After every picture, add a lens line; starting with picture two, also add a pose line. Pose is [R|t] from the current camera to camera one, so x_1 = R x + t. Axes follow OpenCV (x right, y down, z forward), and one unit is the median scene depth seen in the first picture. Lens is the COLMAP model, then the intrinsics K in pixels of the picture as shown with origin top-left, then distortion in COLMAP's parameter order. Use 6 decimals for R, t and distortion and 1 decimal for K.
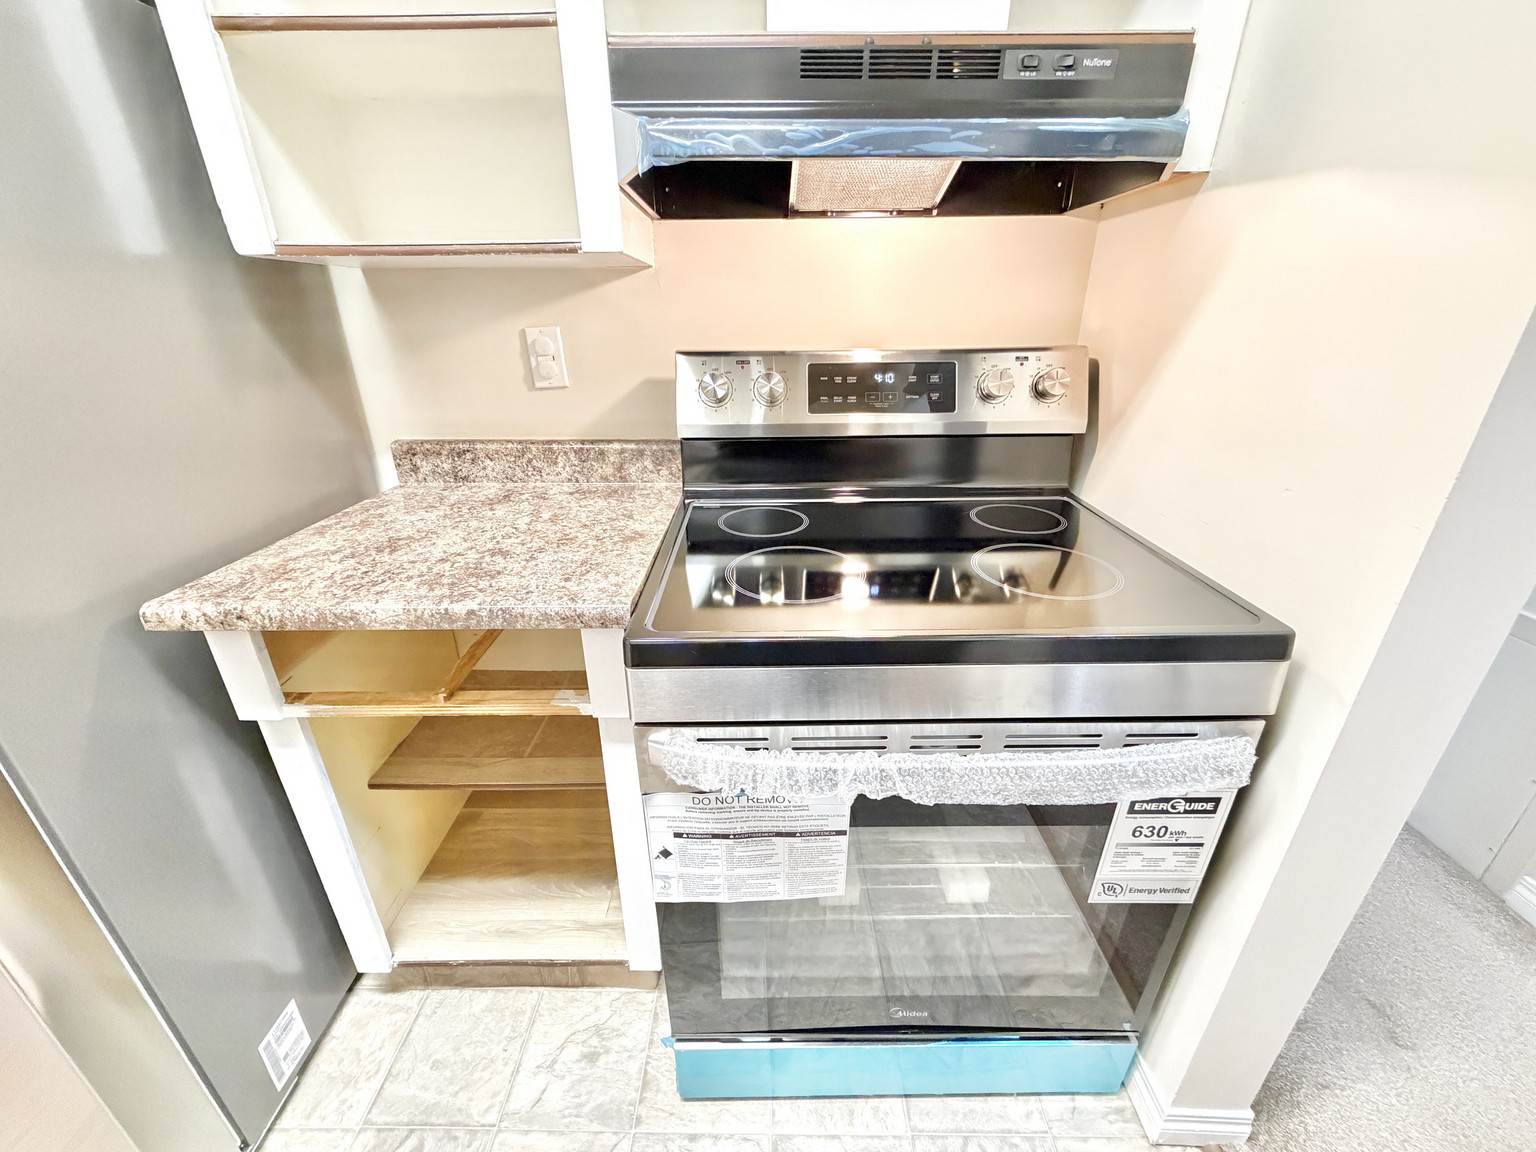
lens RADIAL K [[611.2, 0, 764.8], [0, 611.2, 577.3], [0, 0, 1]] dist [0.000354, -0.000028]
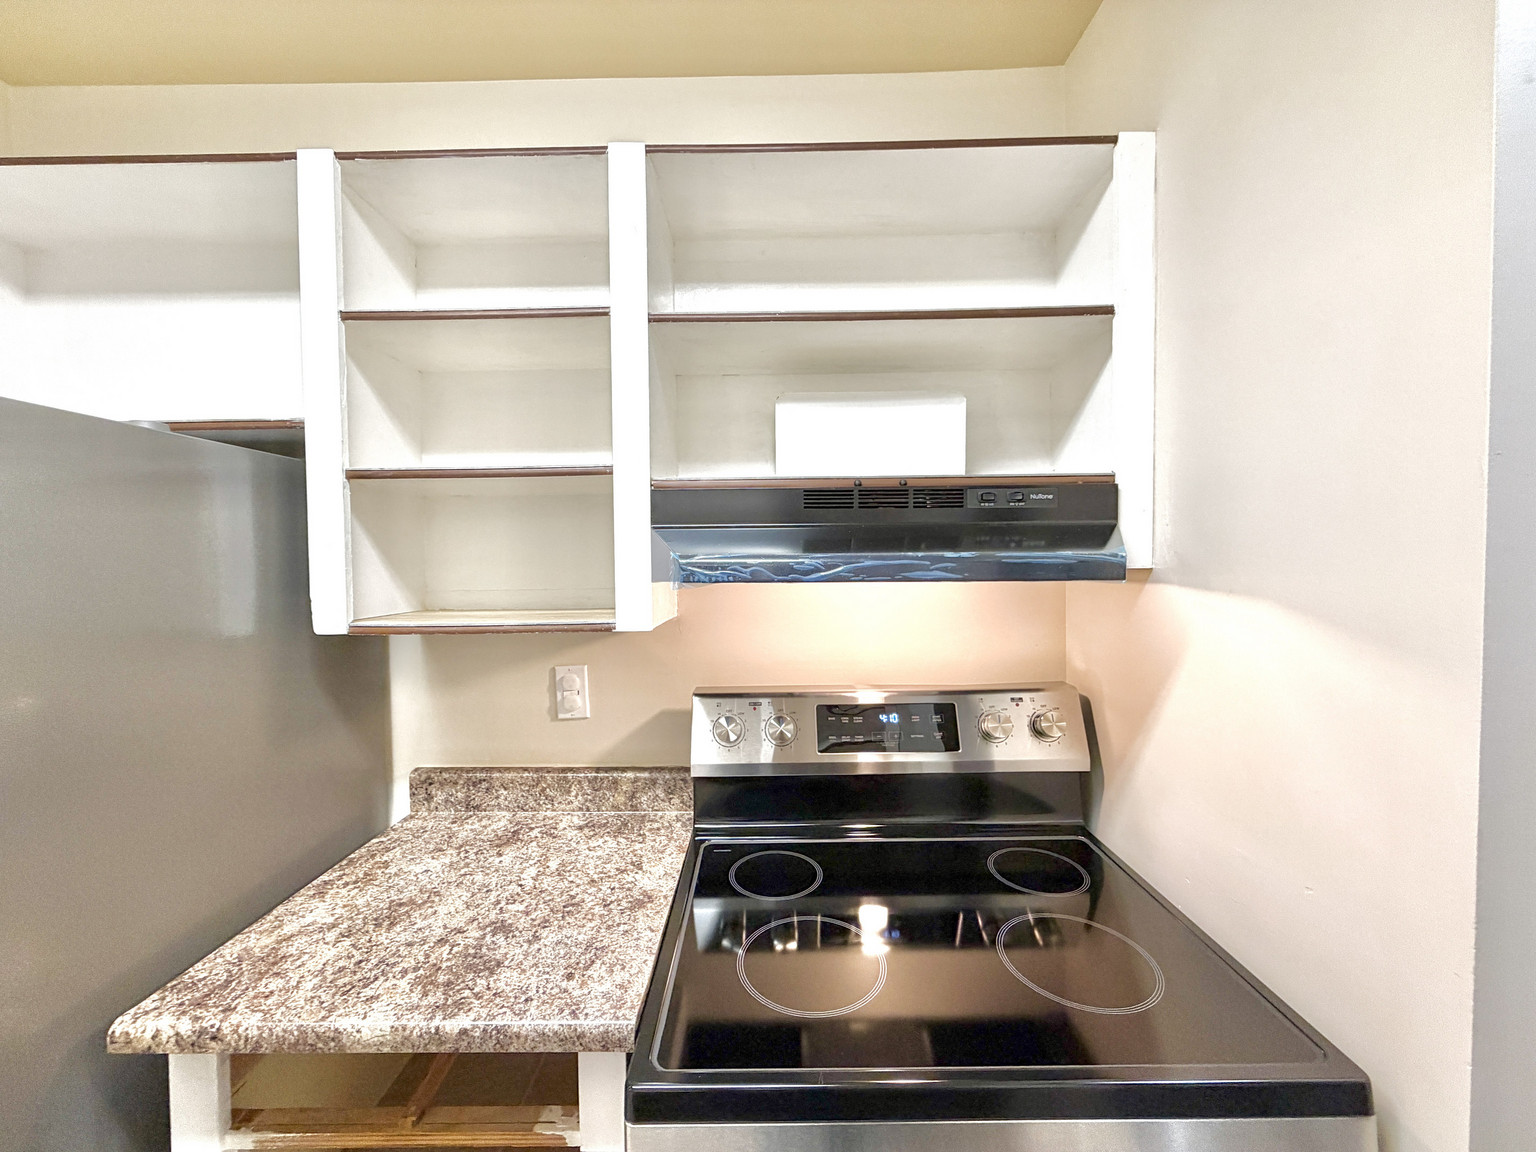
lens RADIAL K [[611.8, 0, 764.3], [0, 611.8, 577.3], [0, 0, 1]] dist [0.000753, -0.000060]
pose [[0.999929, -0.005797, -0.010423, -0.008305], [0.001522, 0.928796, -0.370589, -0.182959], [0.011829, 0.370547, 0.928739, -0.085921]]
